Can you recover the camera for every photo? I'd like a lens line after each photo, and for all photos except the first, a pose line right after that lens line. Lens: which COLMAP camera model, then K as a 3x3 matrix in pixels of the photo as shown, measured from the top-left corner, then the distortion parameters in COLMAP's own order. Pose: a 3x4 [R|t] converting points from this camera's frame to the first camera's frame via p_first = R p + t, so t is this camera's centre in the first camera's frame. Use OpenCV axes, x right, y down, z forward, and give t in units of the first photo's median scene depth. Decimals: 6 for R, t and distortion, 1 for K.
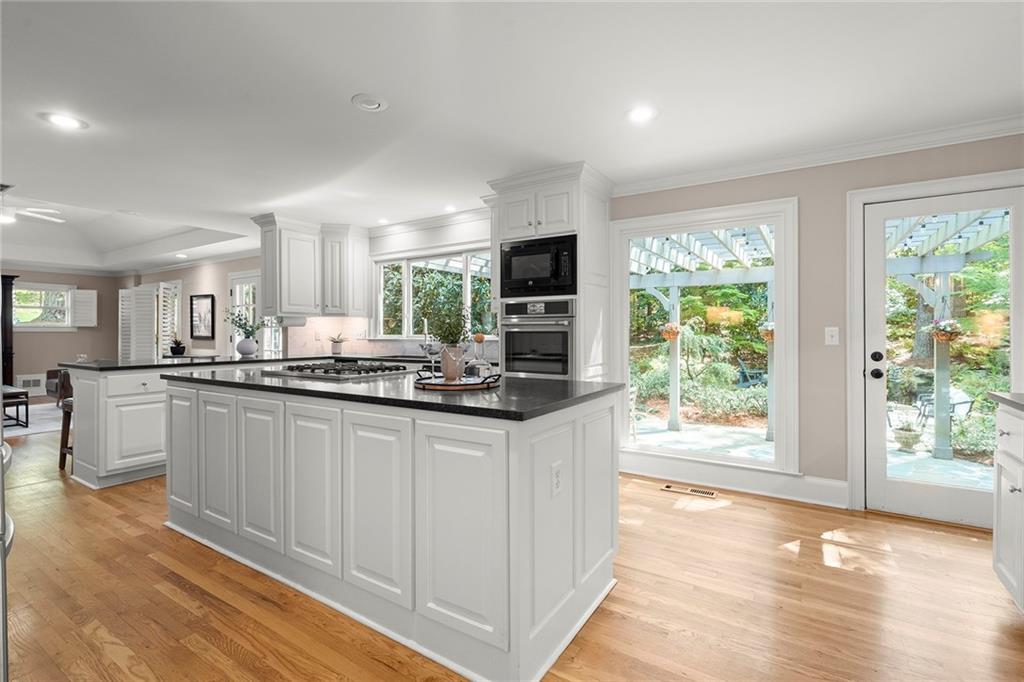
lens RADIAL K [[464.4, 0, 521.8], [0, 464.4, 338.5], [0, 0, 1]] dist [-0.003483, 0.000212]
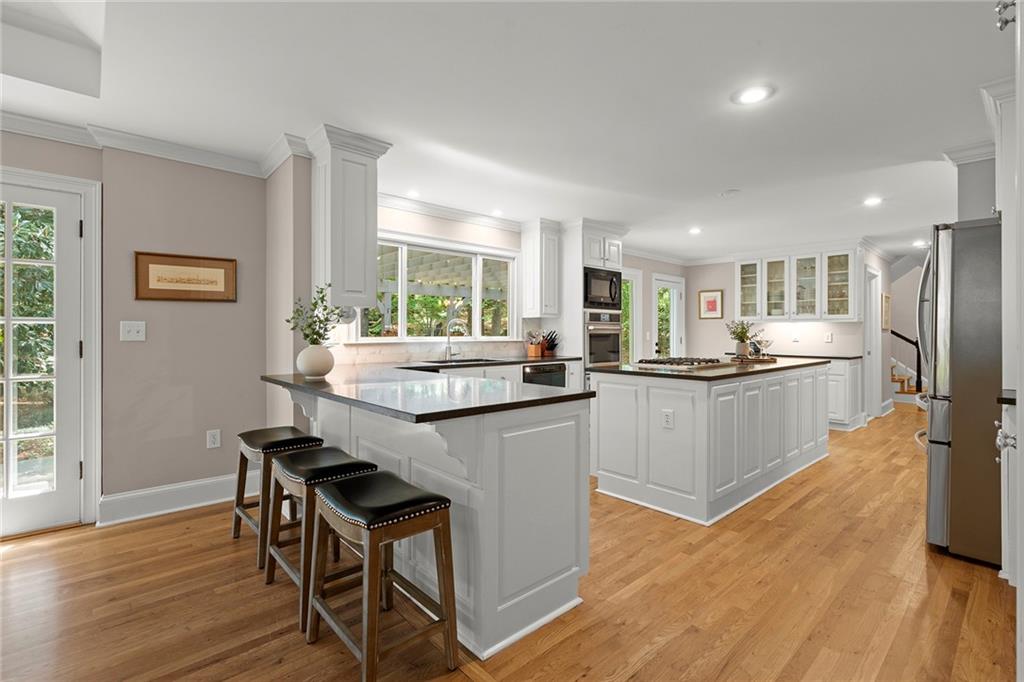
lens RADIAL K [[464.4, 0, 510.7], [0, 464.4, 333.8], [0, 0, 1]] dist [-0.003483, 0.000212]
pose [[0.279945, 0.003965, 0.960008, -1.457565], [0.010610, 0.999918, -0.007224, -0.006993], [-0.959957, 0.012208, 0.279880, 0.885121]]
